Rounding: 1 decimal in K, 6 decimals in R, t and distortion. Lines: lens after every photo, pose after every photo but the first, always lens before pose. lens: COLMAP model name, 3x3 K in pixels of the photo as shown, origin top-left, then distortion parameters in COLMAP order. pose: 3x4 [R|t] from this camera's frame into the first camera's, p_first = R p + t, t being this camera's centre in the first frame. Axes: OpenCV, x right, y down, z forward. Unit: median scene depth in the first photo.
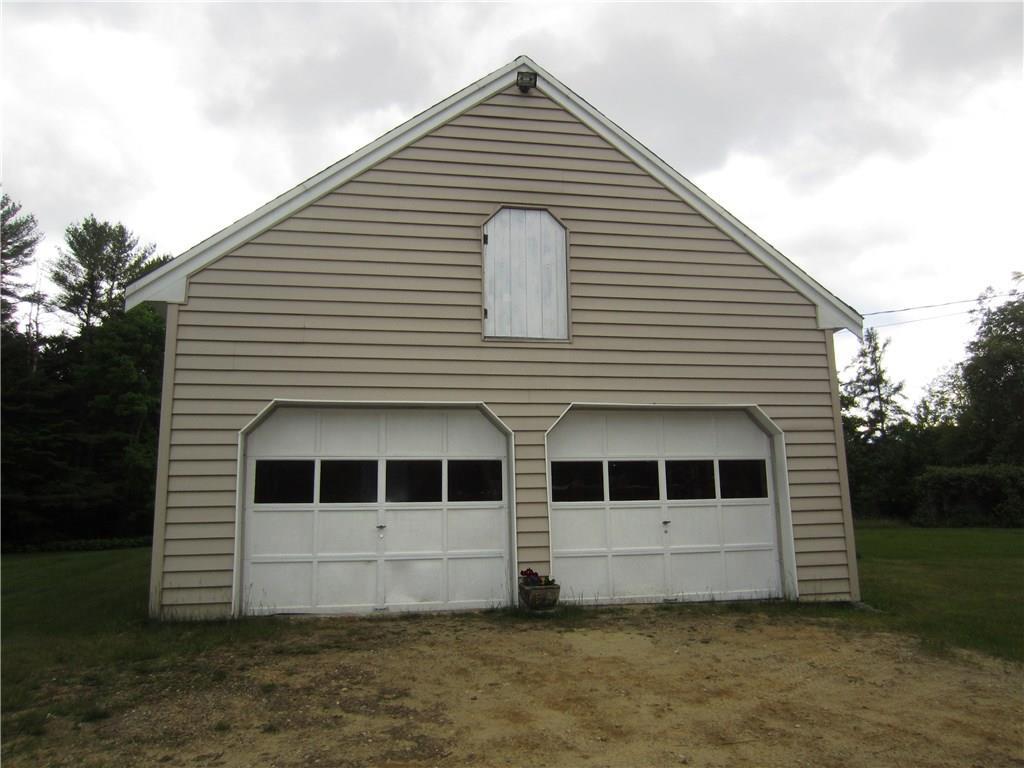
lens RADIAL K [[740.8, 0, 512.0], [0, 740.8, 384.0], [0, 0, 1]] dist [-0.000802, 0.000225]
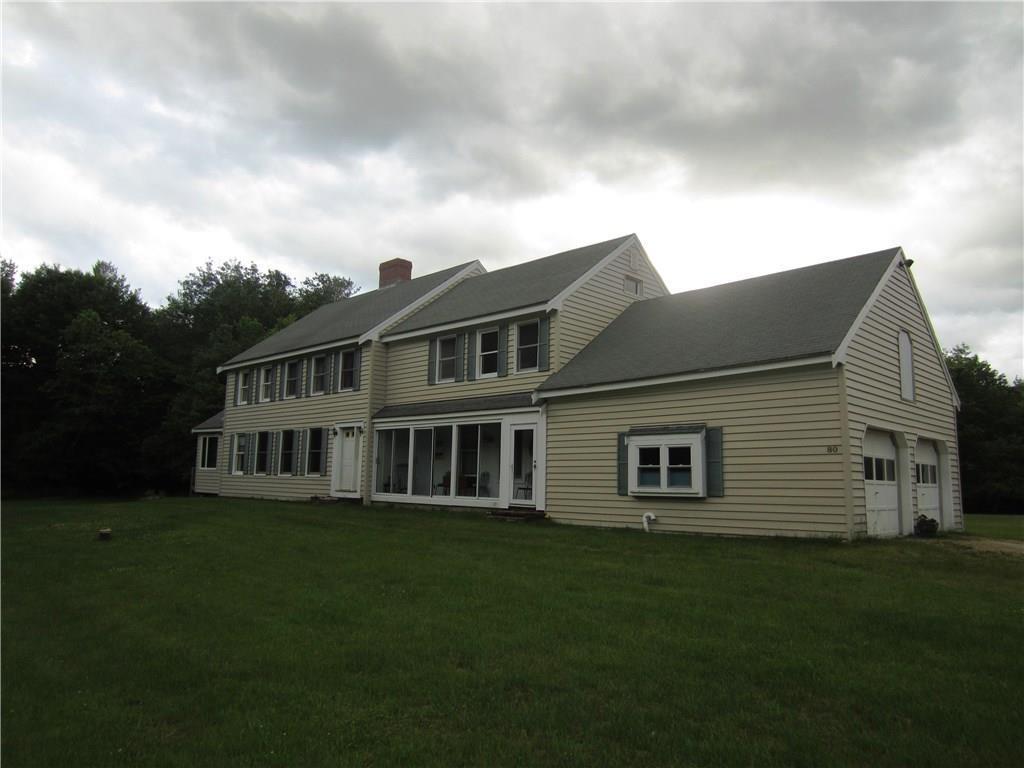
lens RADIAL K [[740.8, 0, 512.0], [0, 740.8, 384.0], [0, 0, 1]] dist [-0.000802, 0.000225]
pose [[0.814583, 0.114922, 0.568548, -1.630410], [-0.140669, 0.990056, 0.001420, 0.035110], [-0.562731, -0.081133, 0.822649, -0.017232]]
